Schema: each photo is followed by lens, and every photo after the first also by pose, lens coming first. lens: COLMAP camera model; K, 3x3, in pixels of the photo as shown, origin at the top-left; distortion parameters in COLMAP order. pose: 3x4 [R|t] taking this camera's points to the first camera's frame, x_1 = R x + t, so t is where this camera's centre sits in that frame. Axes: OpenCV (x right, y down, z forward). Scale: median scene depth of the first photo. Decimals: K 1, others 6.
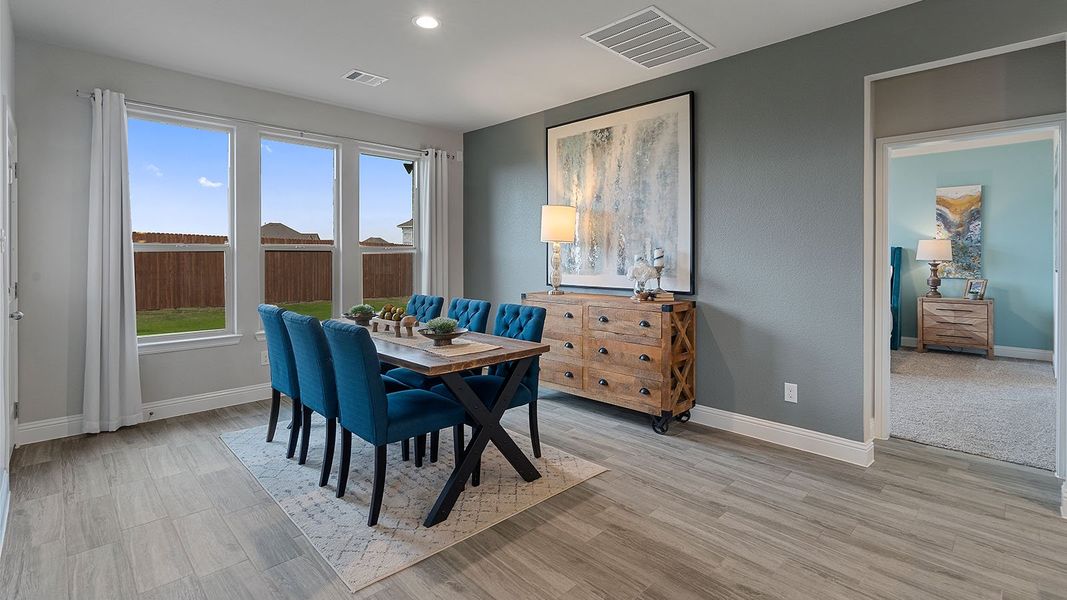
lens RADIAL K [[488.7, 0, 542.2], [0, 488.7, 300.1], [0, 0, 1]] dist [-0.002607, -0.000100]
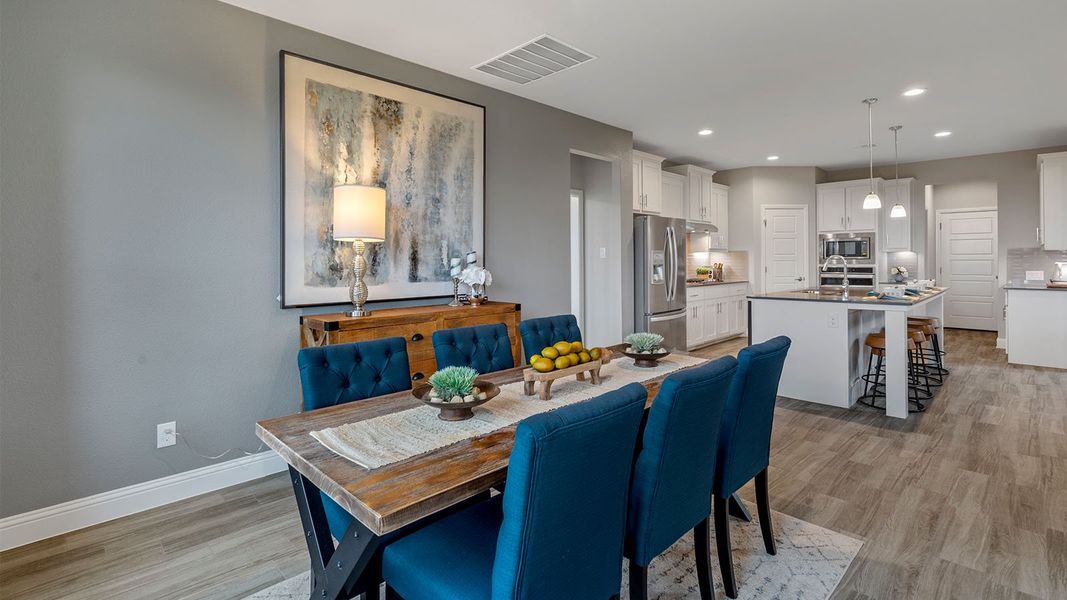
lens RADIAL K [[488.7, 0, 539.6], [0, 488.7, 298.9], [0, 0, 1]] dist [-0.002607, -0.000100]
pose [[0.005288, -0.080947, 0.996704, -0.722721], [0.096430, 0.992115, 0.080063, -0.072947], [-0.995326, 0.095689, 0.013053, 0.813965]]
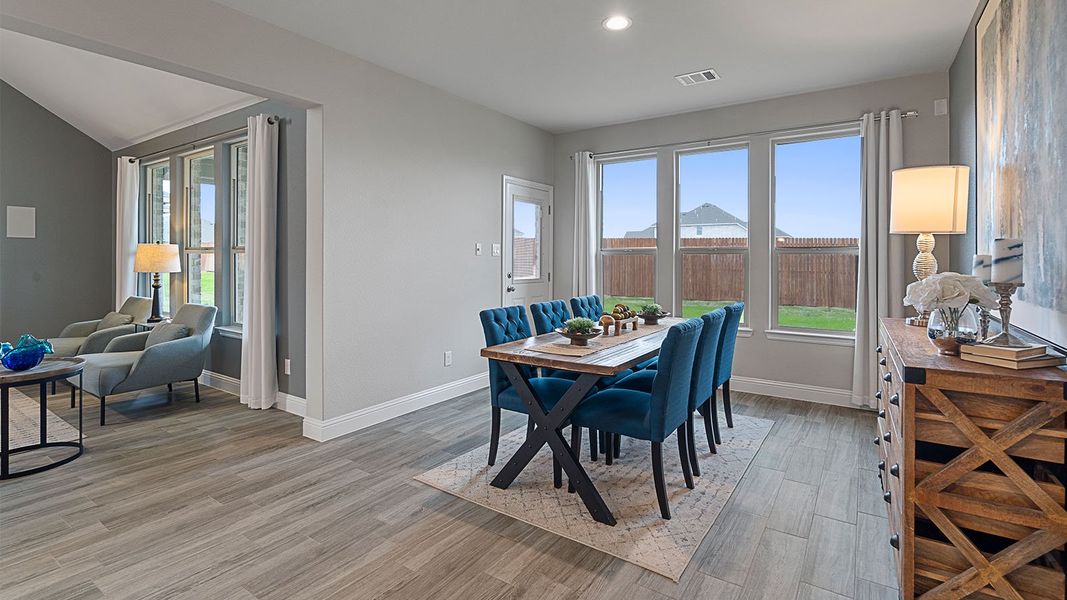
lens RADIAL K [[488.7, 0, 541.9], [0, 488.7, 294.8], [0, 0, 1]] dist [-0.002607, -0.000100]
pose [[0.191909, 0.073924, -0.978625, 0.538478], [-0.091421, 0.994170, 0.057171, -0.042862], [0.977145, 0.078495, 0.197548, 0.498555]]
